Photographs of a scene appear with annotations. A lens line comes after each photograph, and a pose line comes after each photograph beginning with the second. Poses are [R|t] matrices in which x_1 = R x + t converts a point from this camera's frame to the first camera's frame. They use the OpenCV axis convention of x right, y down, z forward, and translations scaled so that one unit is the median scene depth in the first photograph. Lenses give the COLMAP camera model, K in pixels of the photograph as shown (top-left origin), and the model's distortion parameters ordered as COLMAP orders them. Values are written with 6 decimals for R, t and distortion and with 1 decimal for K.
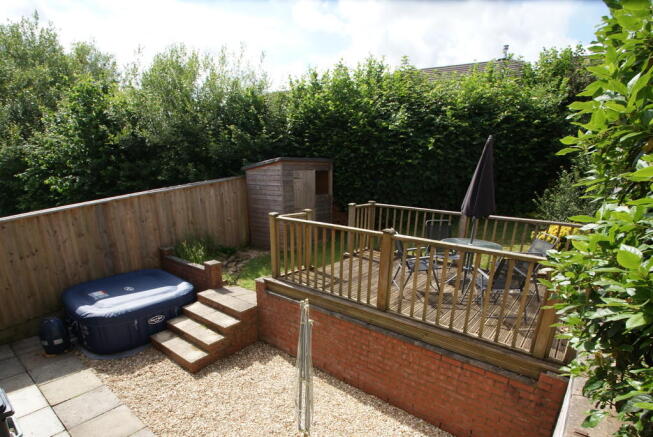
lens RADIAL K [[280.0, 0, 326.5], [0, 280.0, 218.5], [0, 0, 1]] dist [-0.001069, -0.013384]
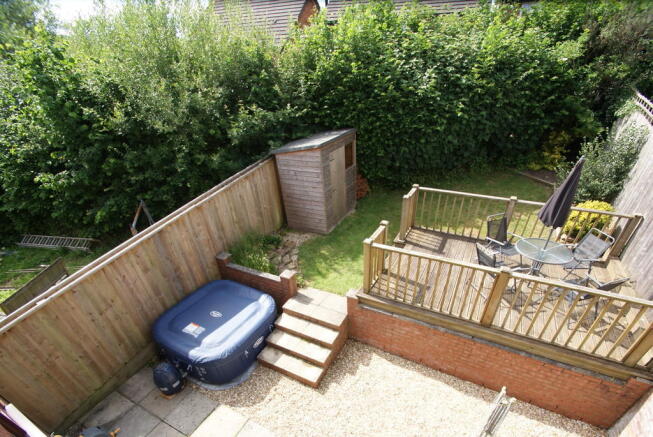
lens RADIAL K [[266.2, 0, 326.5], [0, 266.2, 218.5], [0, 0, 1]] dist [-0.014393, -0.000363]
pose [[0.987776, -0.106946, 0.113409, -0.314503], [0.070297, 0.954965, 0.288270, -0.273035], [-0.139131, -0.276774, 0.950810, 0.098921]]
